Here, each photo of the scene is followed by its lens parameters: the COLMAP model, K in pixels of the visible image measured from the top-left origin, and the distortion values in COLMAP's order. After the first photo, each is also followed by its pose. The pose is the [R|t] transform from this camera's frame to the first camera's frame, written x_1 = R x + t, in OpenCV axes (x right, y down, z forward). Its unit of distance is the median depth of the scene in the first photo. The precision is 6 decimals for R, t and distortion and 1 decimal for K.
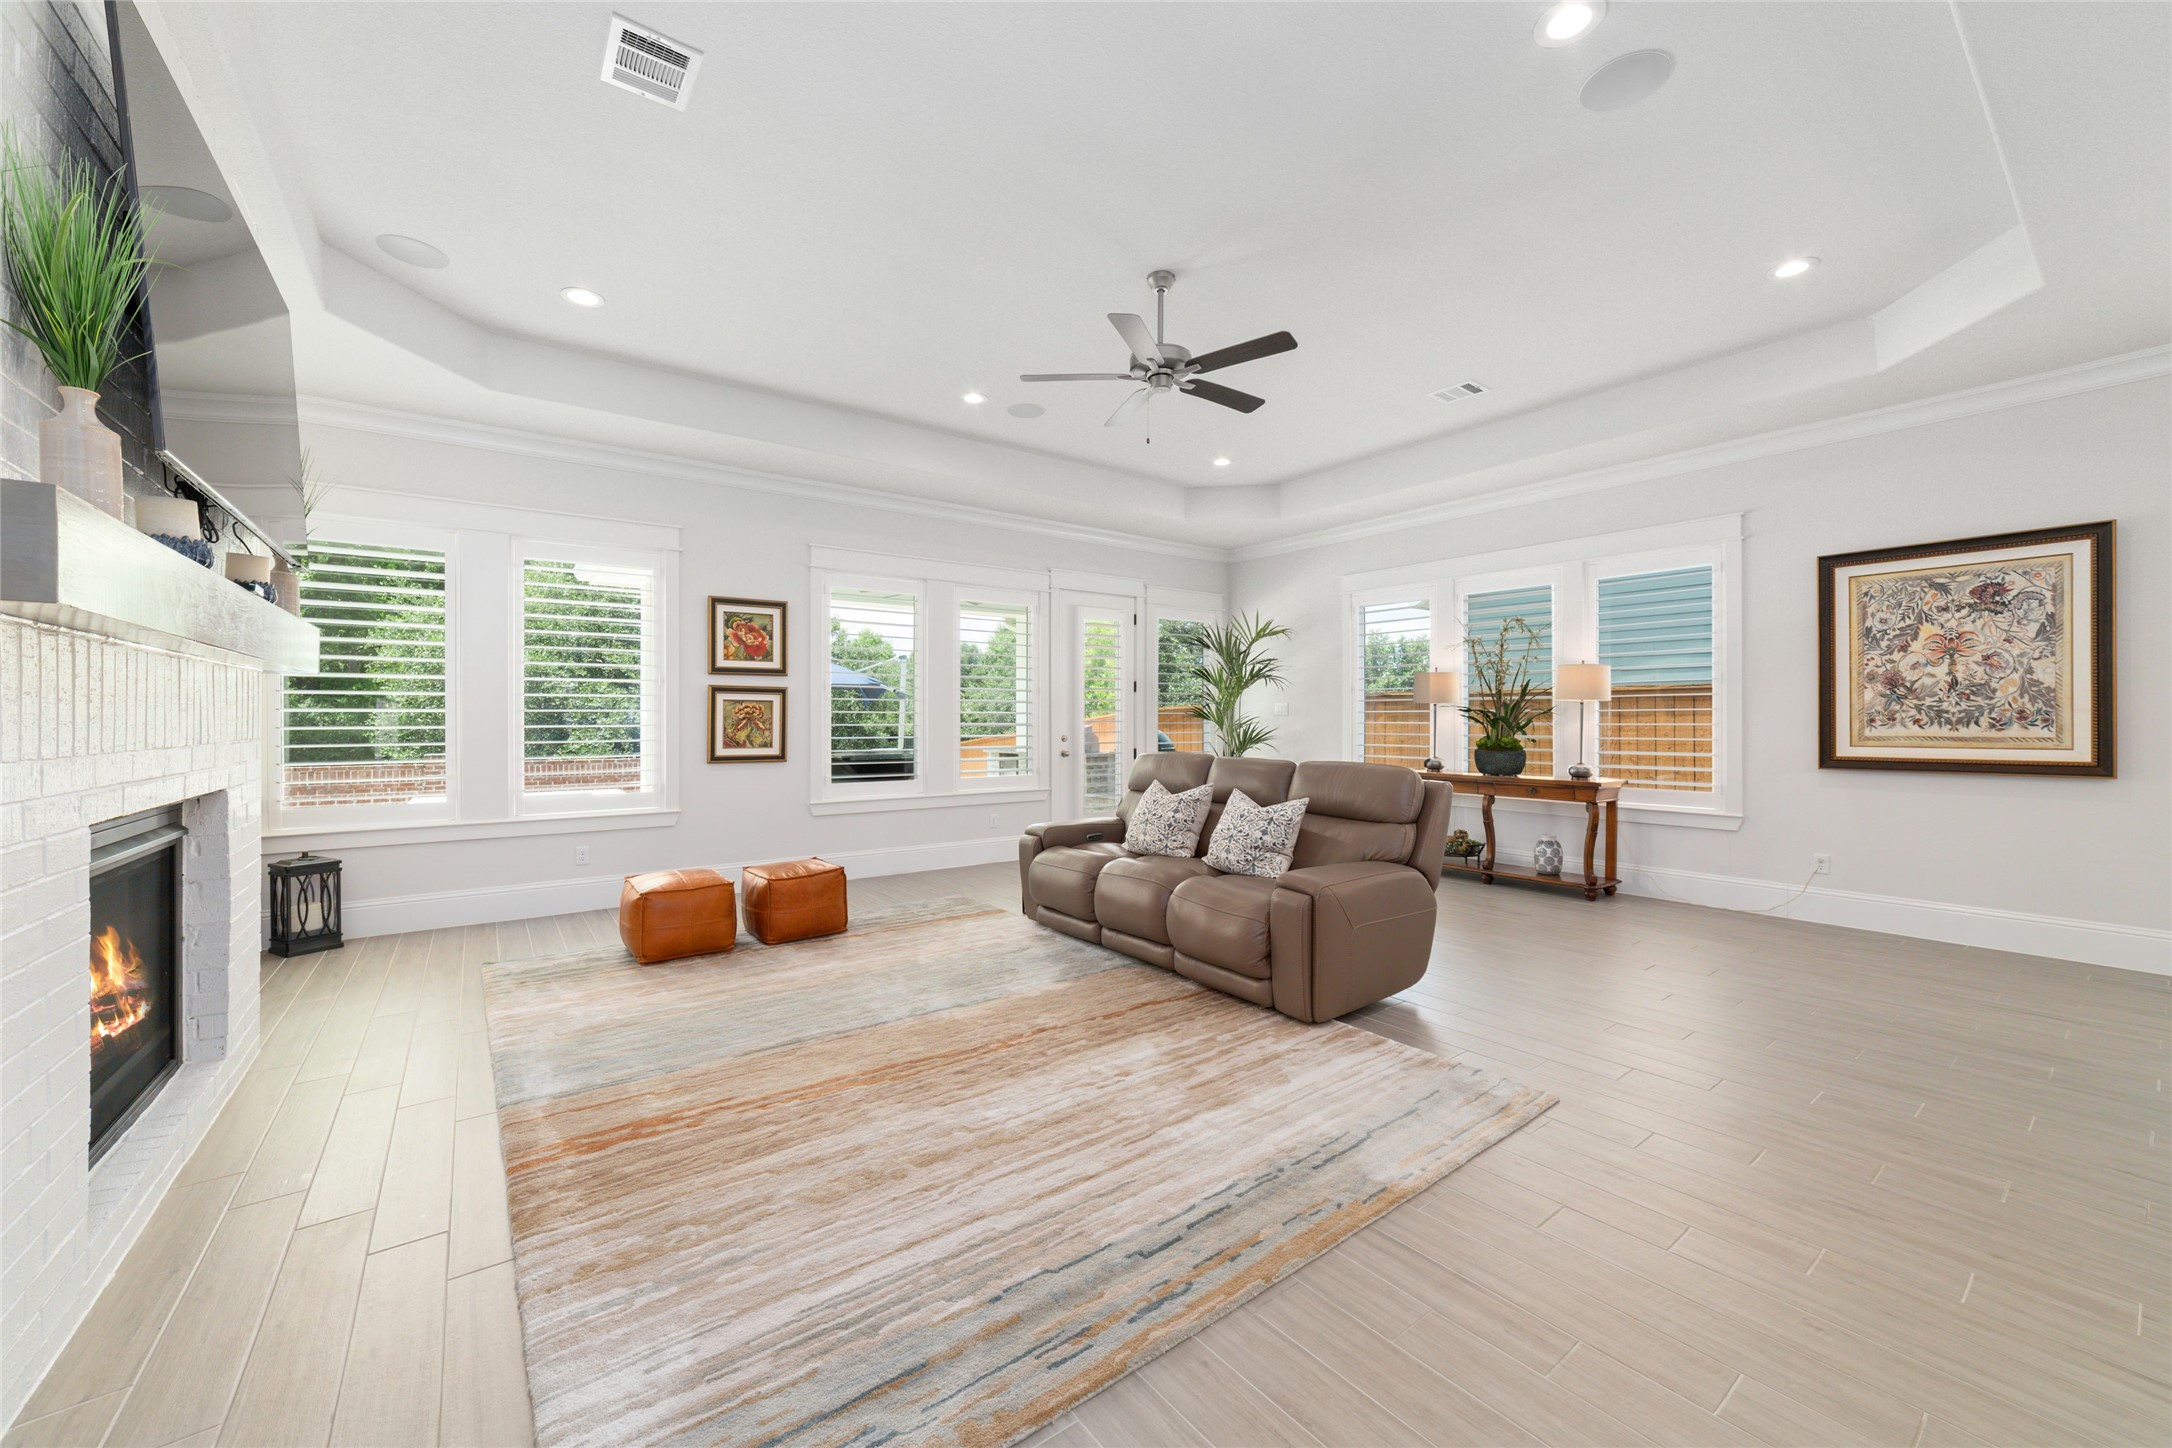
lens RADIAL K [[831.8, 0, 1094.6], [0, 831.8, 722.2], [0, 0, 1]] dist [-0.017362, 0.006252]
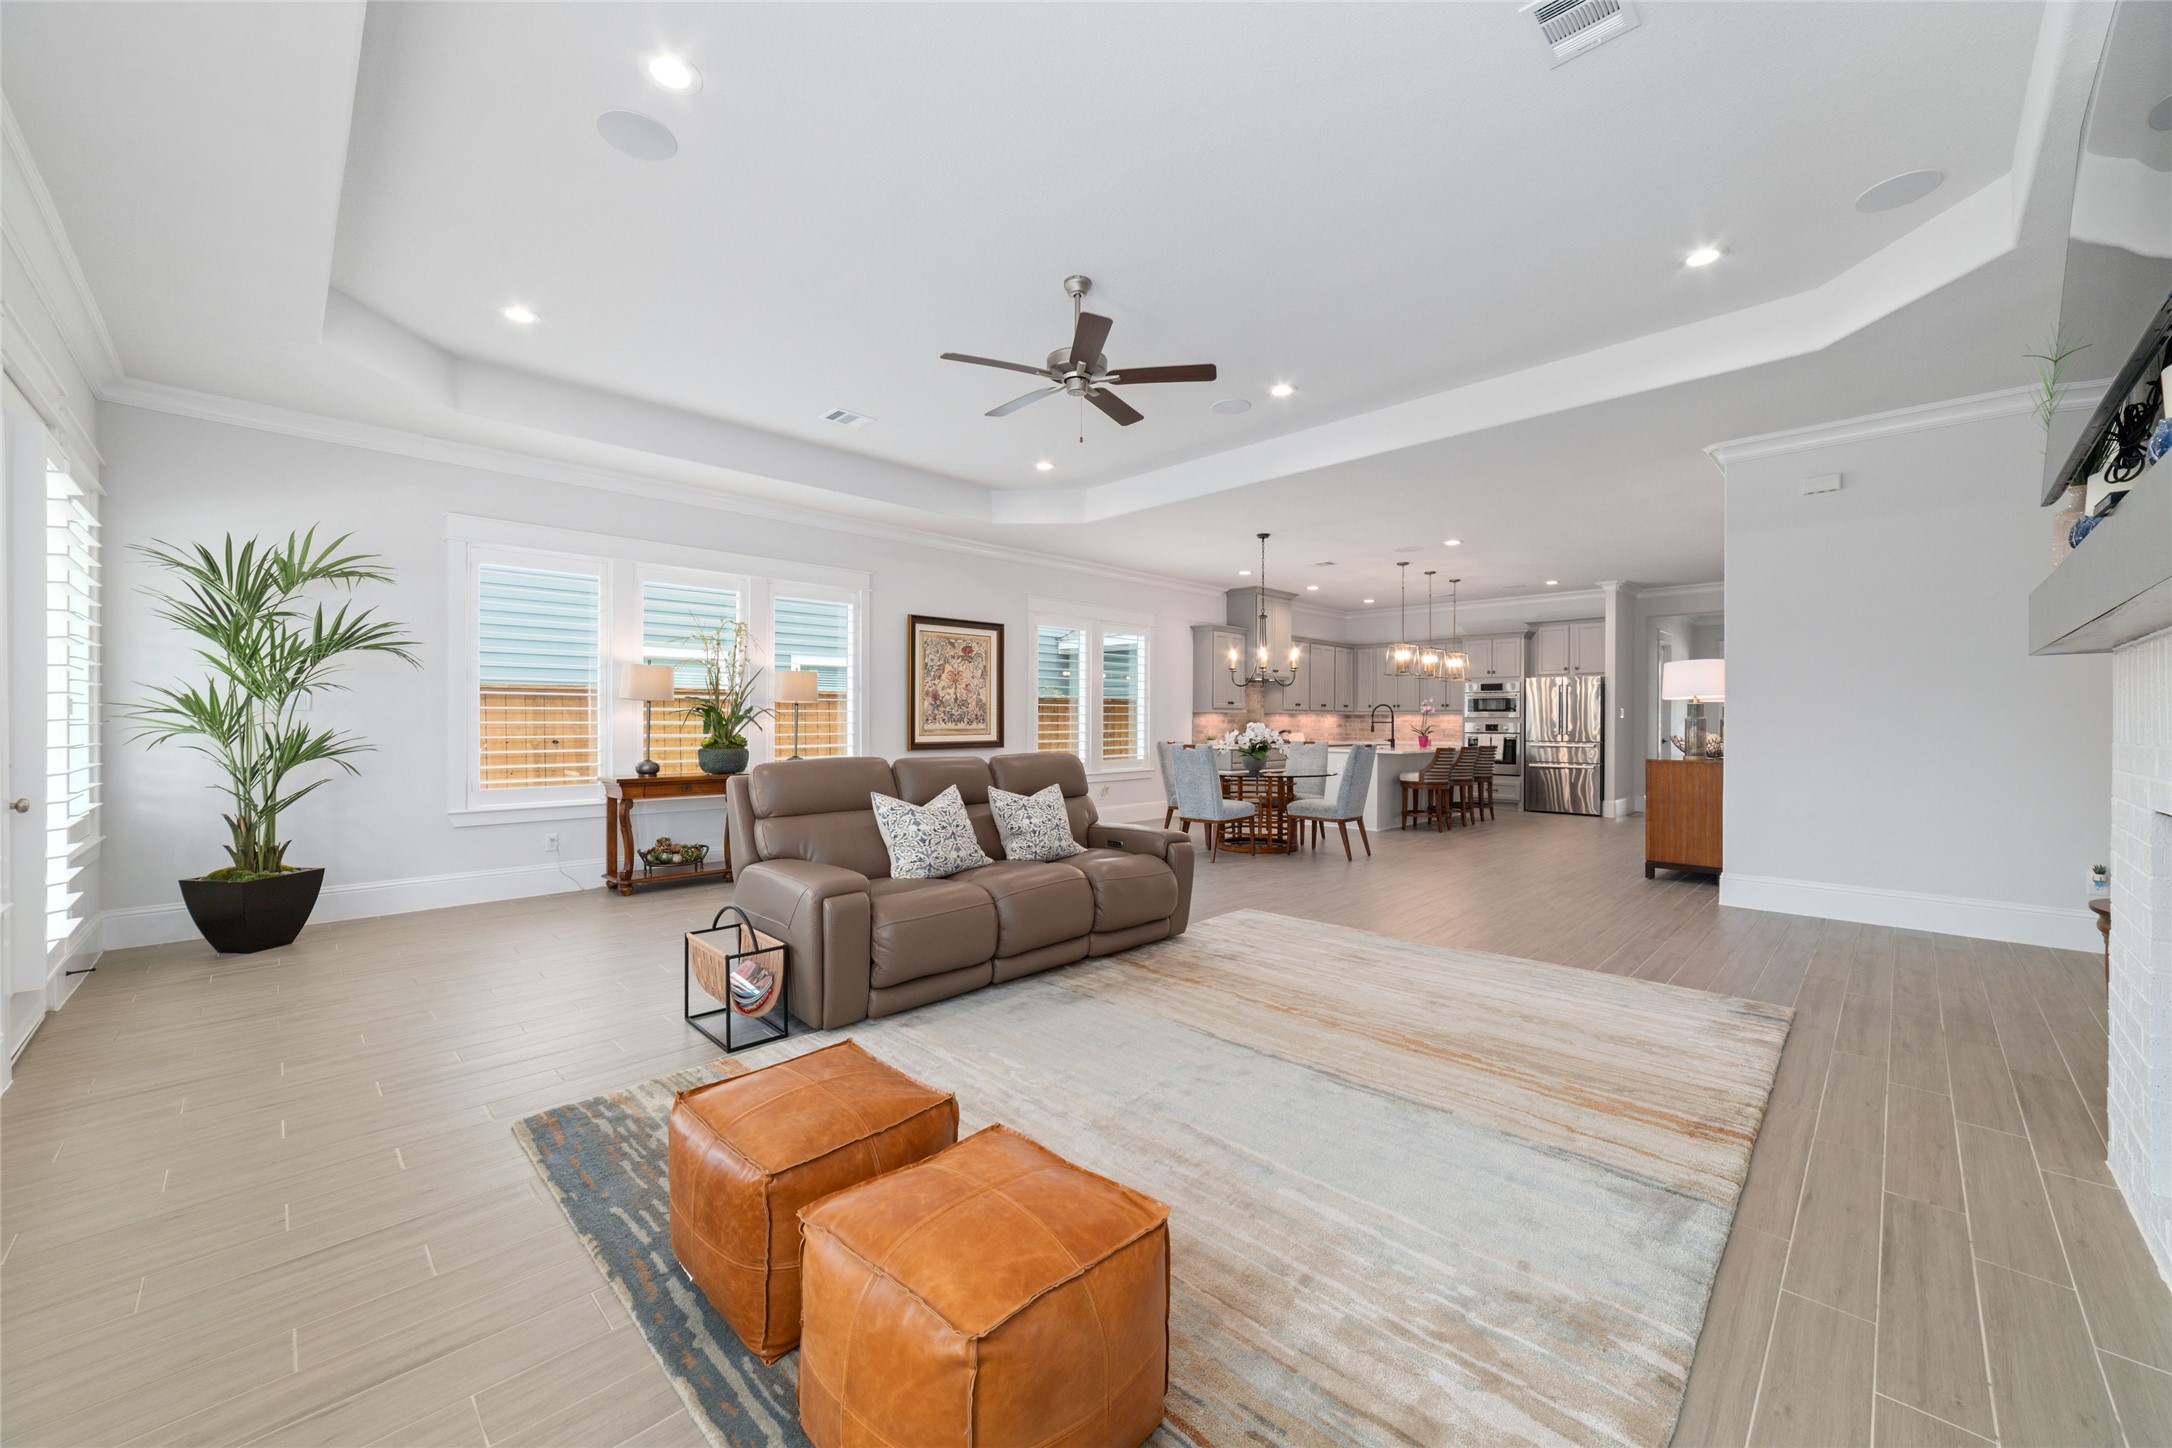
lens RADIAL K [[831.8, 0, 1100.1], [0, 831.8, 727.6], [0, 0, 1]] dist [-0.017362, 0.006252]
pose [[-0.152697, -0.007959, 0.988241, -0.767235], [0.002708, 0.999960, 0.008472, 0.000406], [-0.988269, 0.003970, -0.152669, 0.935612]]
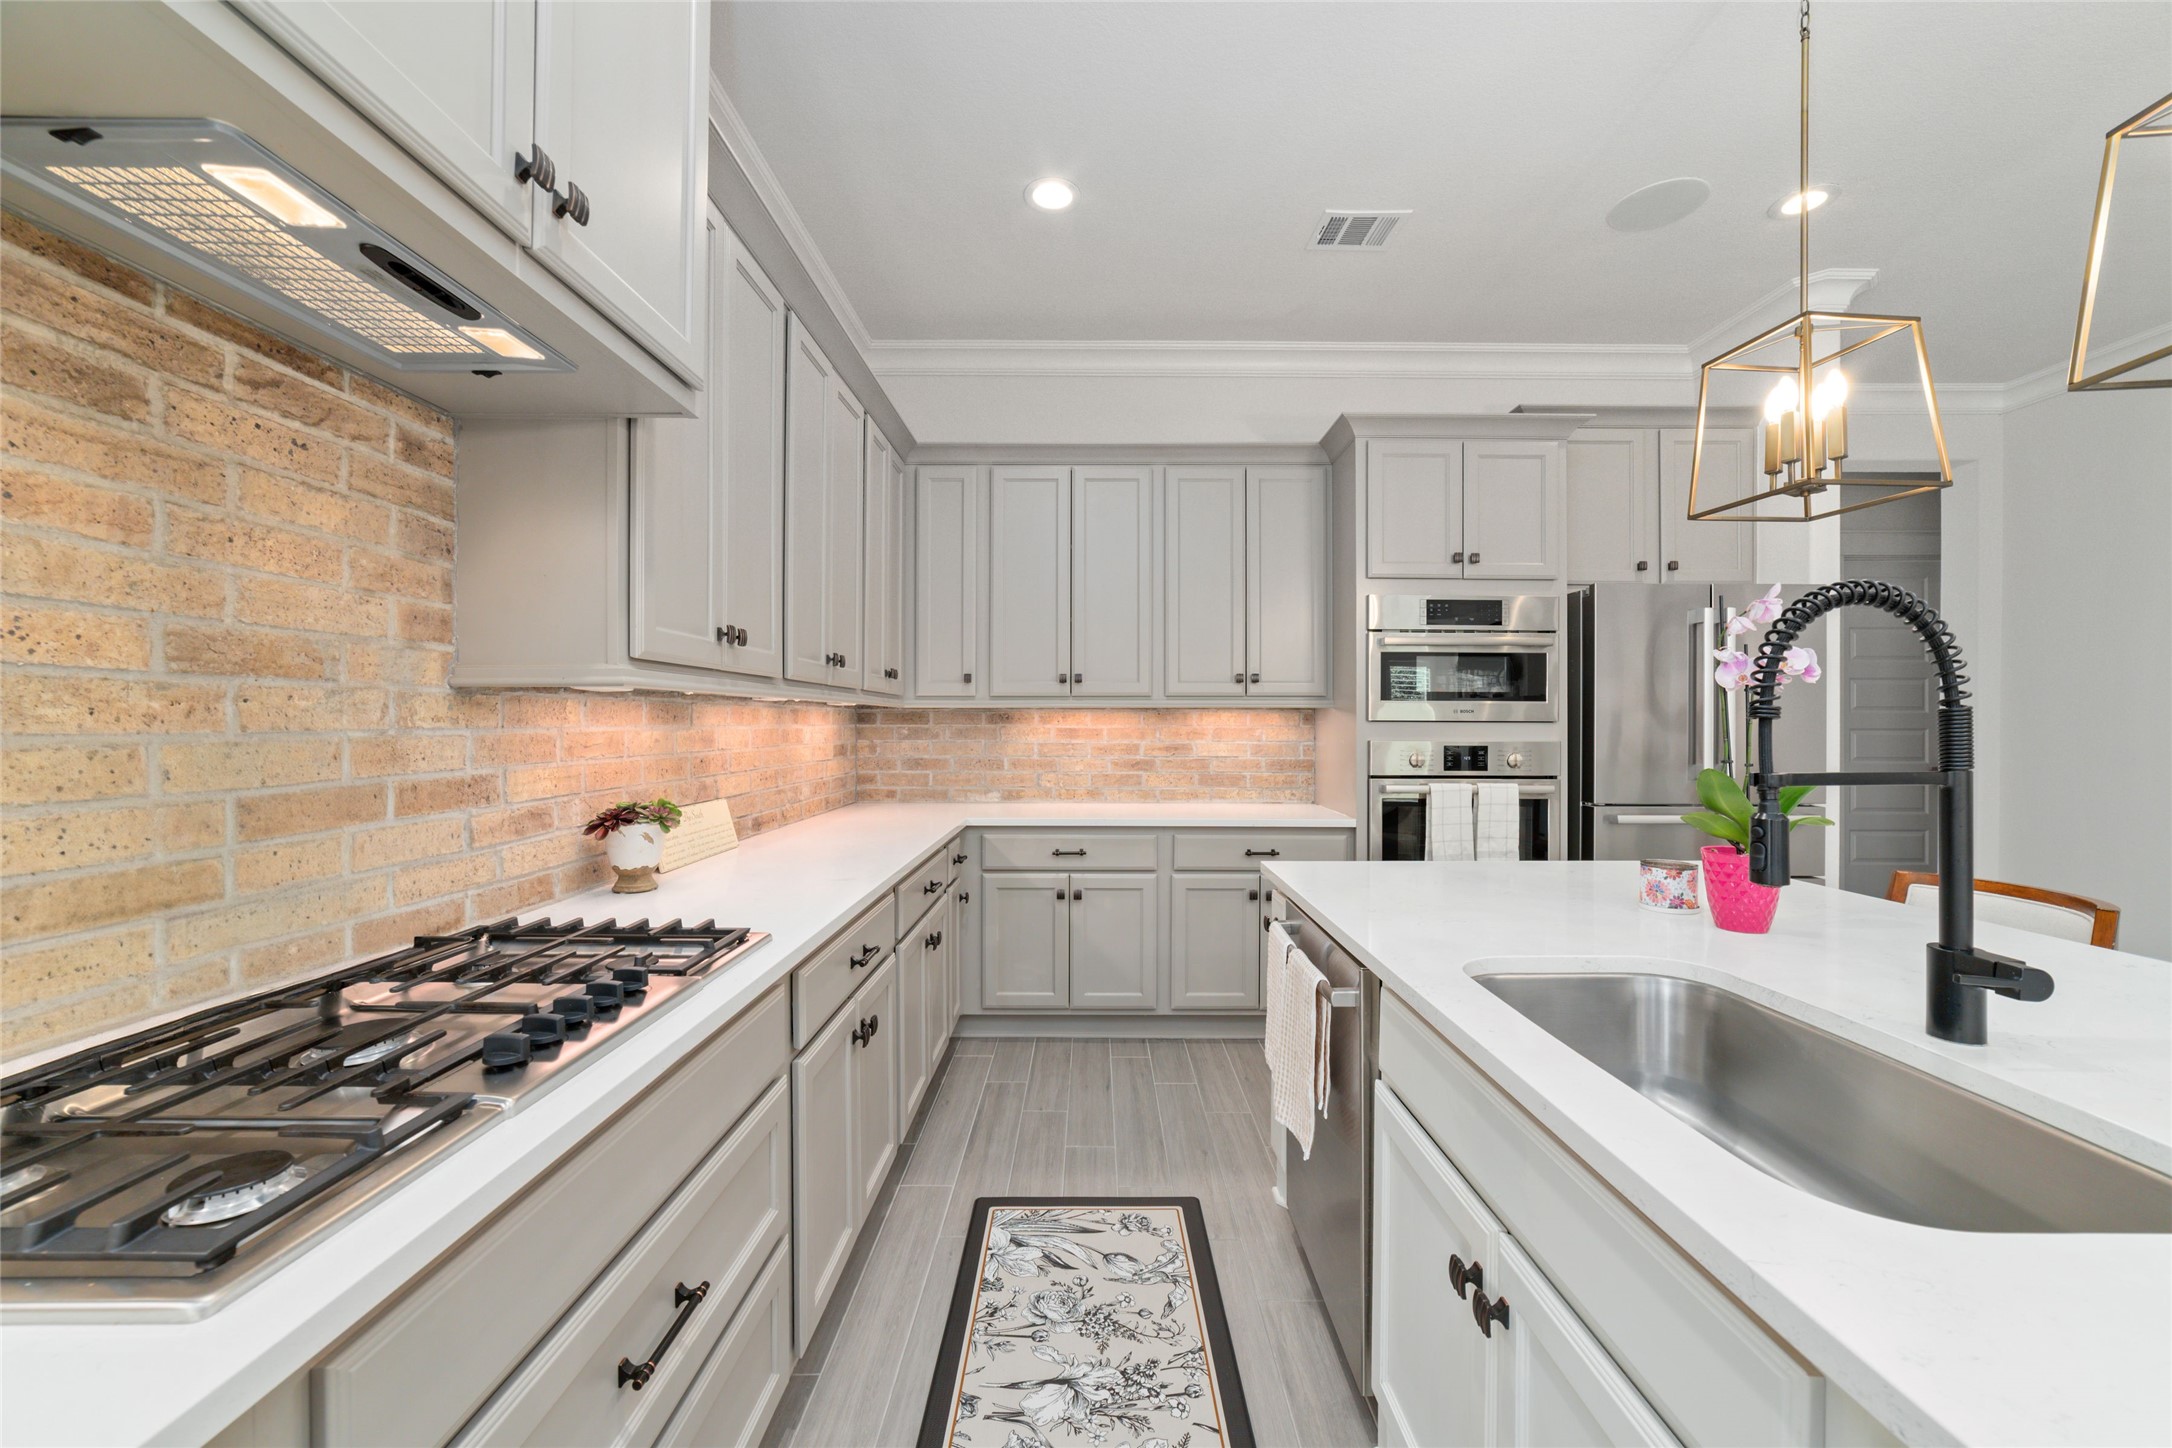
lens RADIAL K [[831.8, 0, 1092.6], [0, 831.8, 719.0], [0, 0, 1]] dist [-0.017362, 0.006252]
pose [[-0.800647, 0.001677, 0.599134, 1.334426], [0.001961, 0.999998, -0.000178, -0.008260], [-0.599133, 0.001033, -0.800649, 0.139591]]
